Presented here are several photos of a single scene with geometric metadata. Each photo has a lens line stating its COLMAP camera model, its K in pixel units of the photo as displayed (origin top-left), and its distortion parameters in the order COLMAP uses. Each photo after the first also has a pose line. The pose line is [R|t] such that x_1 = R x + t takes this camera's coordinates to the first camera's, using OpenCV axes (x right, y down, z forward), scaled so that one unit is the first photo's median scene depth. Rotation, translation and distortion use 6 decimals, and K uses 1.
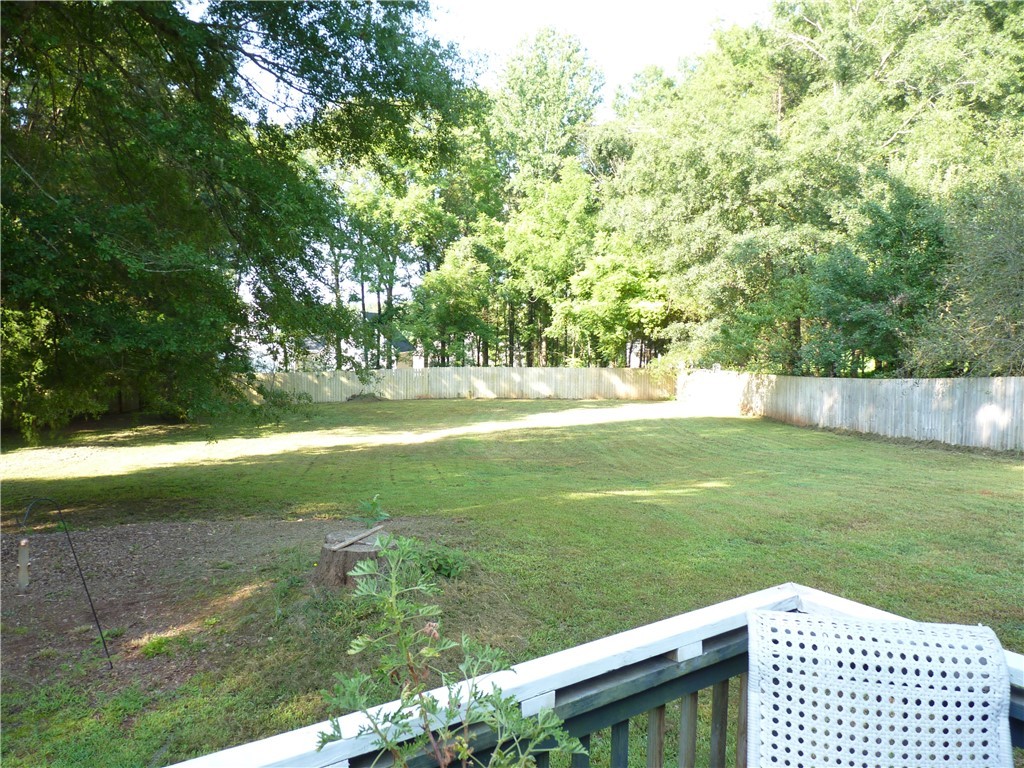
lens RADIAL K [[821.3, 0, 505.0], [0, 821.3, 384.5], [0, 0, 1]] dist [-0.018502, -0.001047]
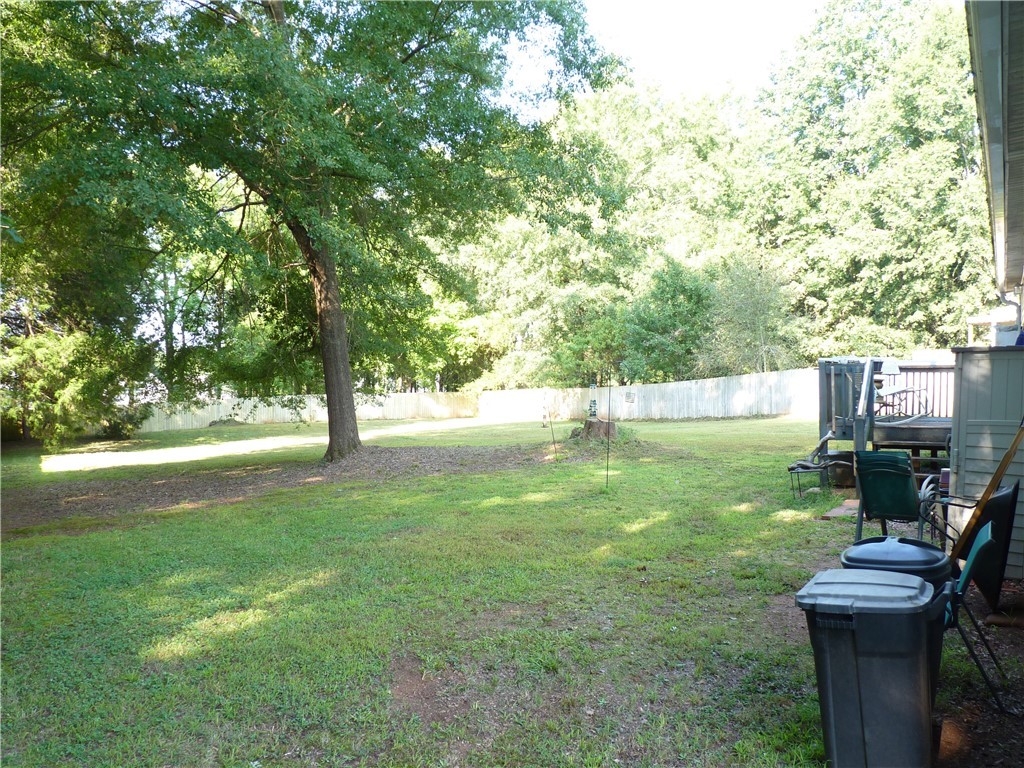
lens RADIAL K [[821.3, 0, 505.0], [0, 821.3, 384.5], [0, 0, 1]] dist [-0.018502, -0.001047]
pose [[0.929013, -0.011060, 0.369883, -0.354756], [0.032913, 0.998061, -0.052821, 0.059200], [-0.368582, 0.061245, 0.927576, -0.297069]]
